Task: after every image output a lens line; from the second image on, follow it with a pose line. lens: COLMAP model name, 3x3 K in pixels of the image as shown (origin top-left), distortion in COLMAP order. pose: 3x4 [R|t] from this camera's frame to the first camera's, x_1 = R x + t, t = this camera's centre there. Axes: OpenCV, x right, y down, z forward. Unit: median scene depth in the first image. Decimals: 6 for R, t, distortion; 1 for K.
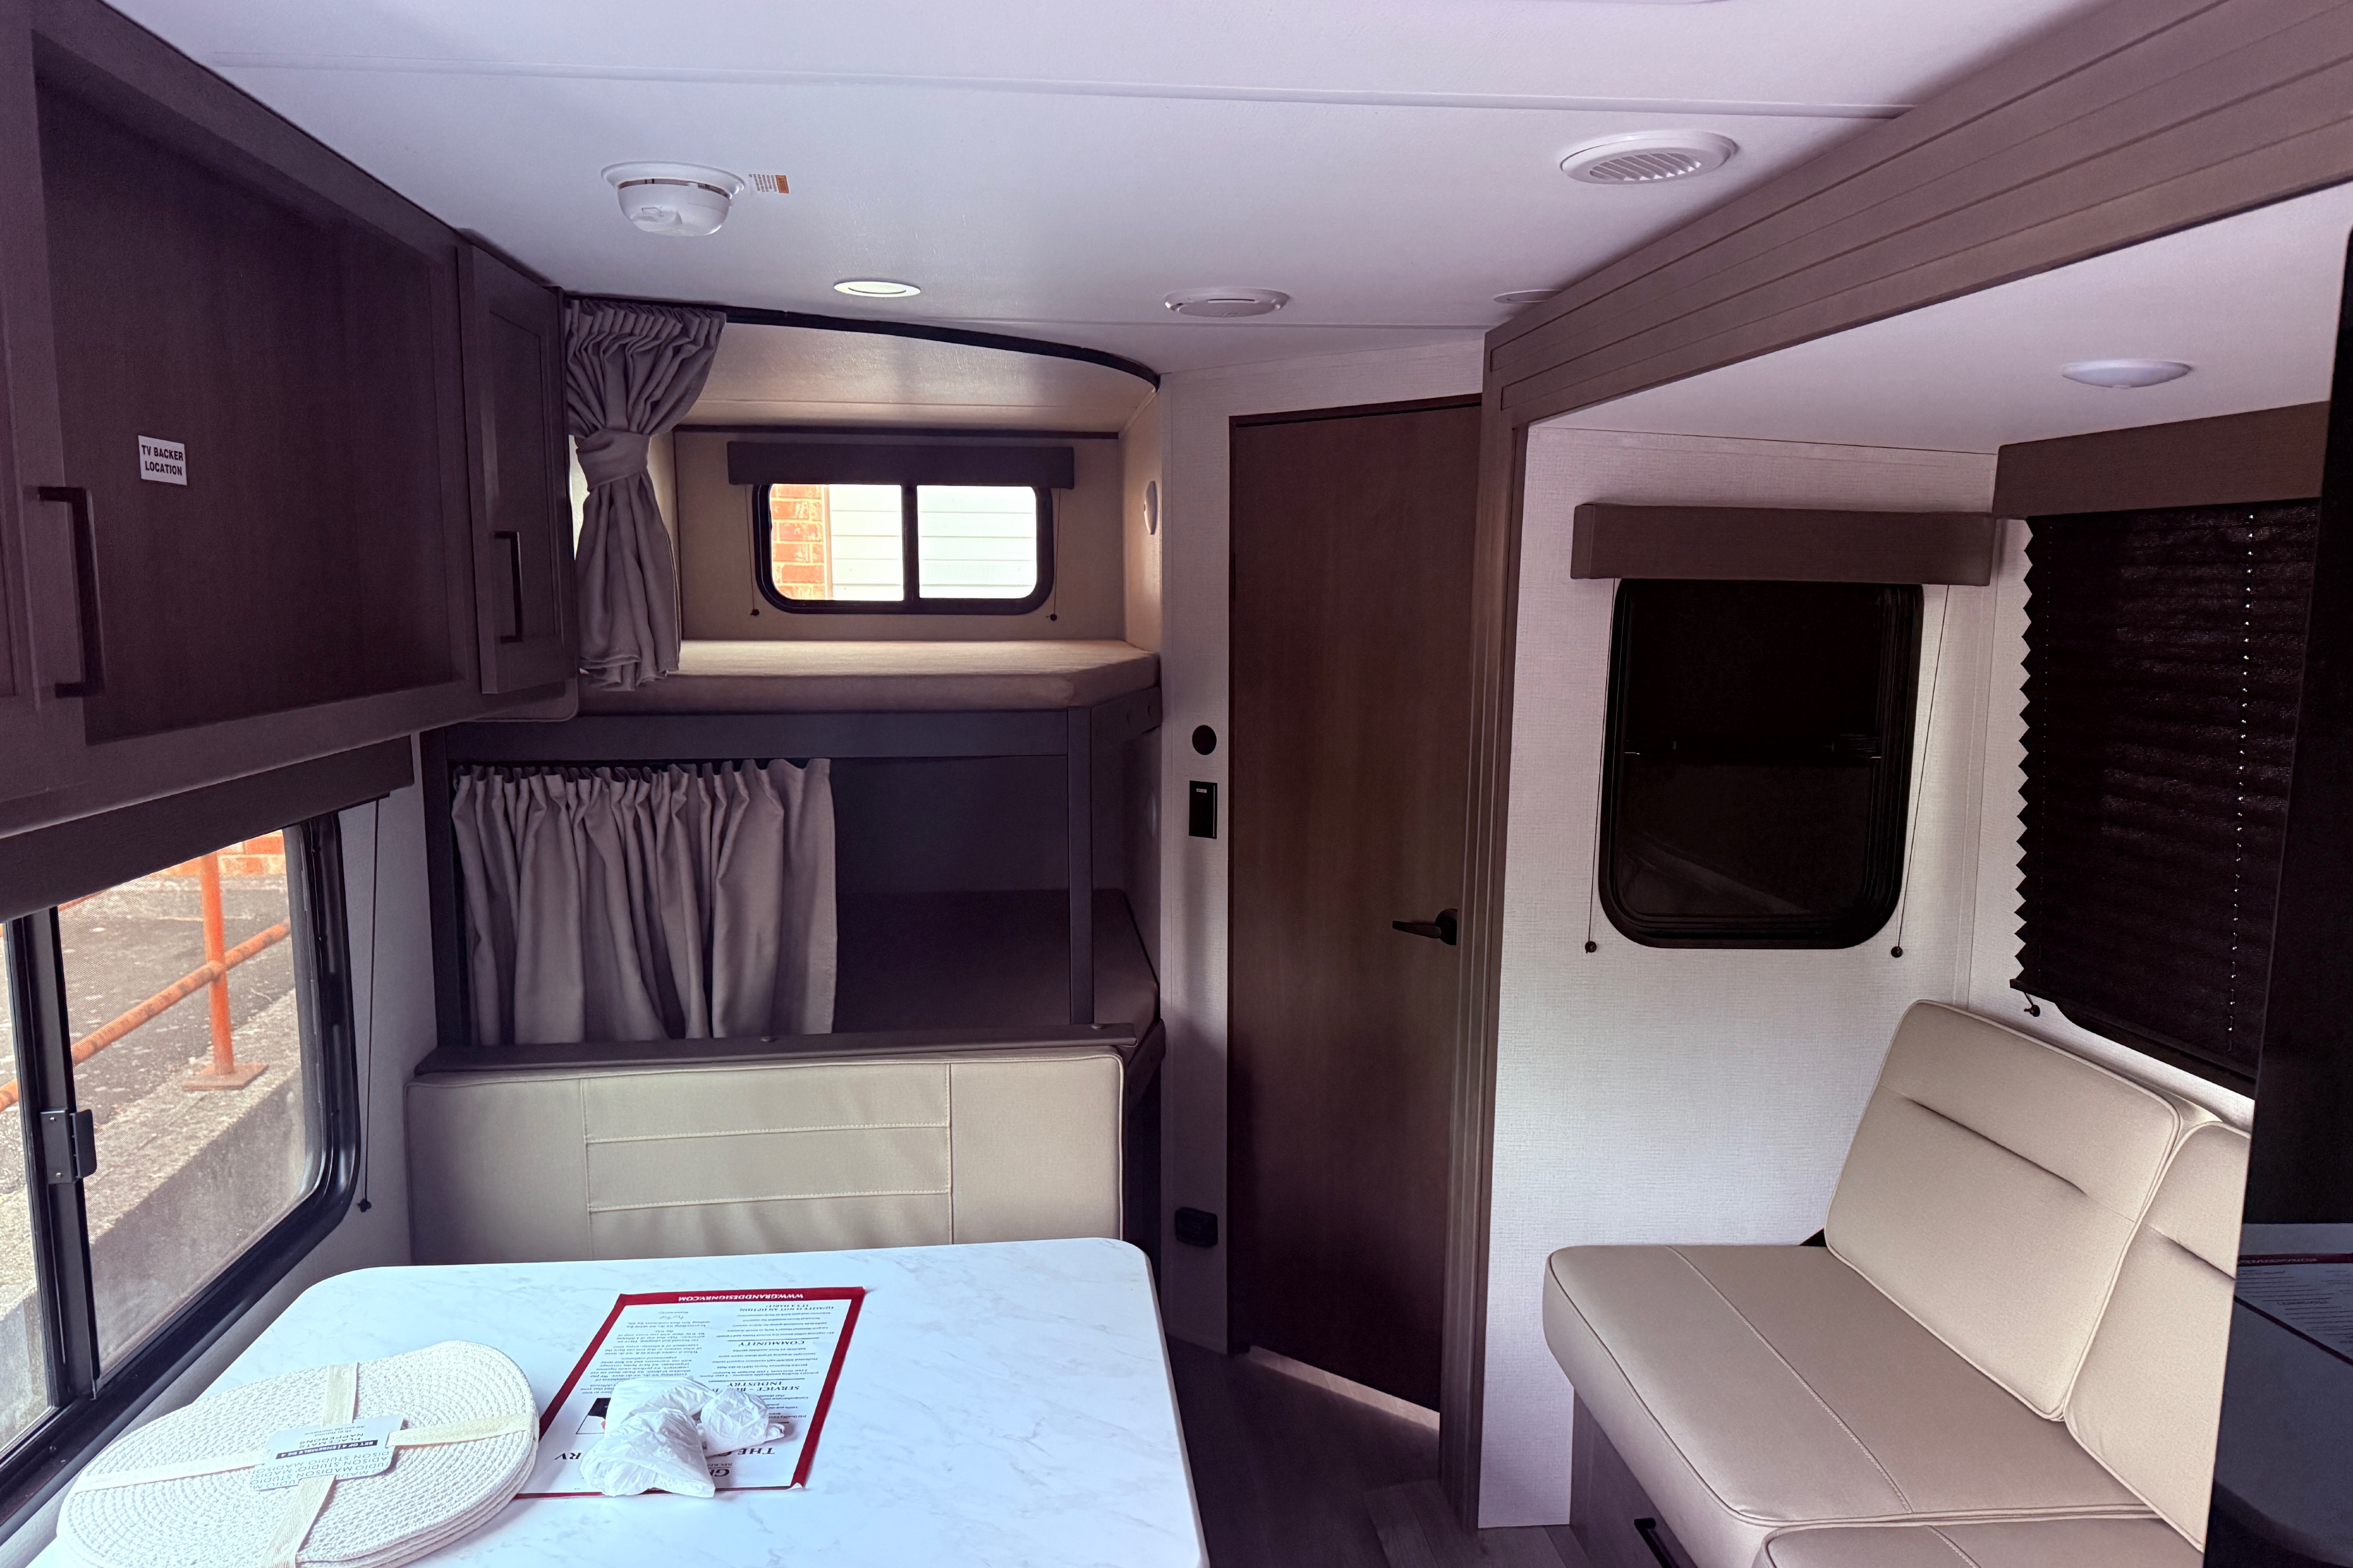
lens RADIAL K [[1607.4, 0, 1176.5], [0, 1607.4, 784.0], [0, 0, 1]] dist [0.074262, -0.106044]
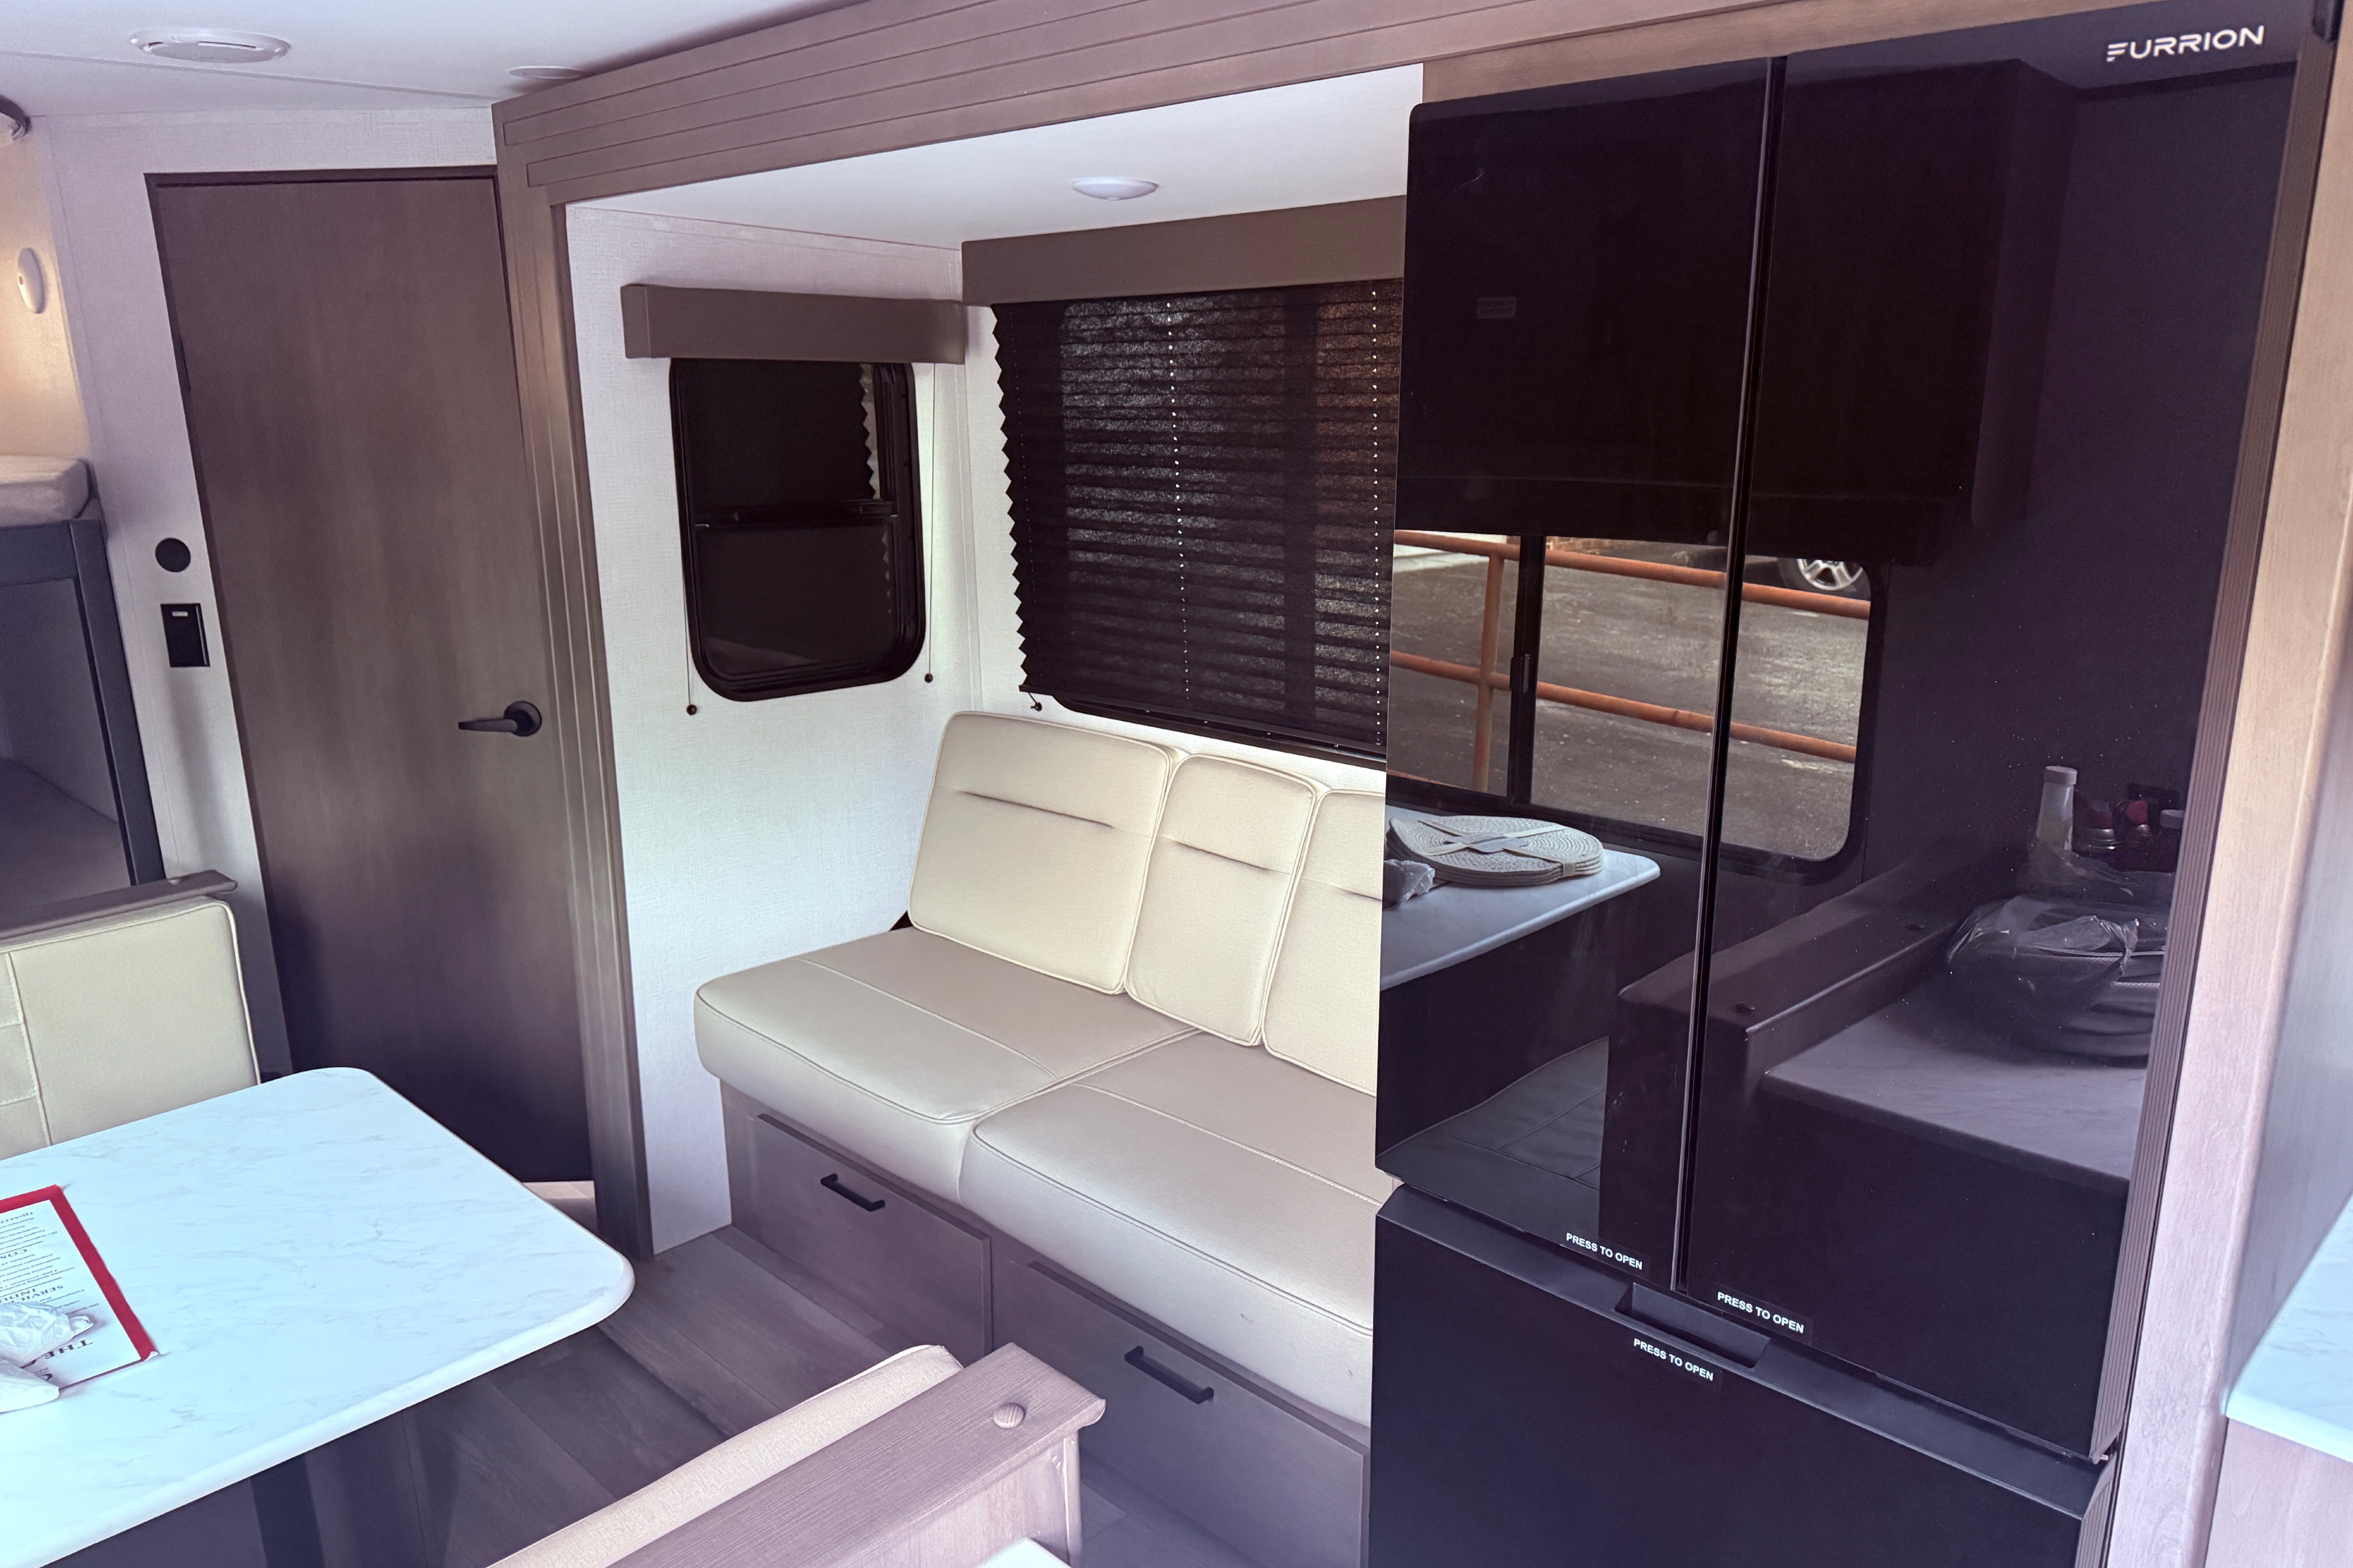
lens RADIAL K [[1581.4, 0, 1176.5], [0, 1581.4, 784.0], [0, 0, 1]] dist [0.072773, -0.090053]
pose [[0.777465, -0.177271, 0.603426, -0.152515], [0.096877, 0.981759, 0.163597, 0.006841], [-0.621420, -0.068733, 0.780457, -0.040091]]
